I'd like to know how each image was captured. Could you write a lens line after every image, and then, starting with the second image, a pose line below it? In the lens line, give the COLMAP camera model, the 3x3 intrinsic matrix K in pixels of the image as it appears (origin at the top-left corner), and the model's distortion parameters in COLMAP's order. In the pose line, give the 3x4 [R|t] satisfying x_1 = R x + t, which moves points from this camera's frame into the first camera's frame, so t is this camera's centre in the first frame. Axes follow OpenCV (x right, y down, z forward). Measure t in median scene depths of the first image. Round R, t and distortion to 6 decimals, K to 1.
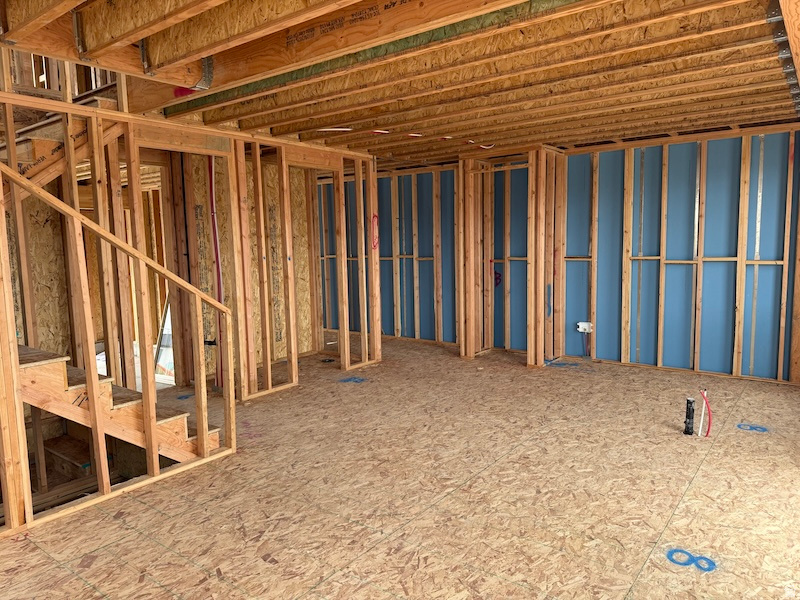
lens RADIAL K [[558.5, 0, 397.0], [0, 558.5, 296.8], [0, 0, 1]] dist [0.095803, -0.131742]
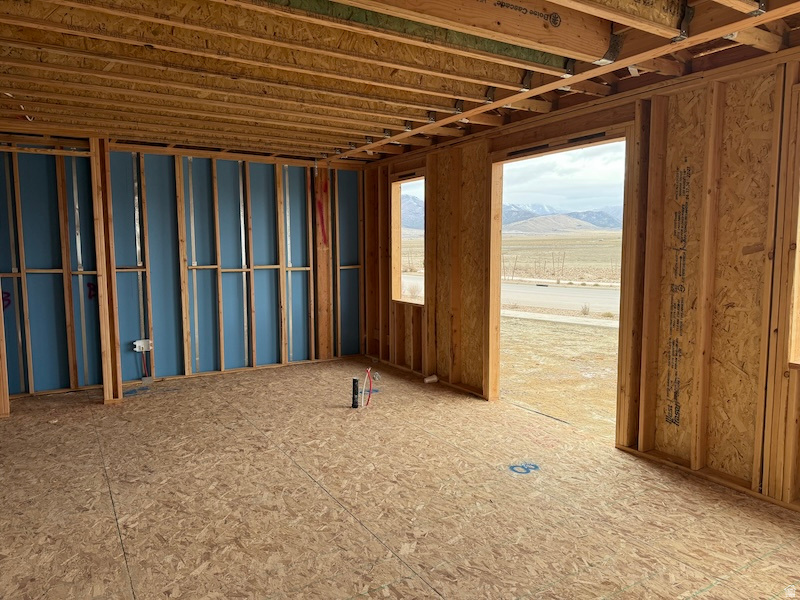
lens RADIAL K [[555.9, 0, 399.2], [0, 555.9, 304.8], [0, 0, 1]] dist [0.108493, -0.135214]
pose [[0.361555, -0.081748, 0.928760, -0.498472], [0.089609, 0.994584, 0.052658, -0.030862], [-0.928034, 0.064187, 0.366922, 0.410154]]
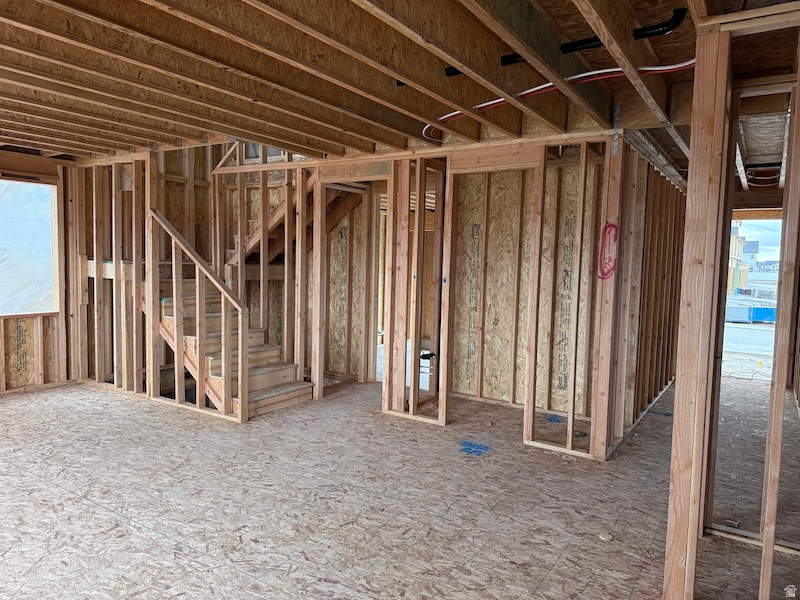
lens RADIAL K [[558.5, 0, 397.0], [0, 558.5, 296.8], [0, 0, 1]] dist [0.095803, -0.131742]
pose [[0.065410, 0.091641, -0.993642, 0.824971], [-0.123199, 0.988897, 0.083093, -0.129440], [0.990224, 0.116980, 0.075974, 1.047231]]
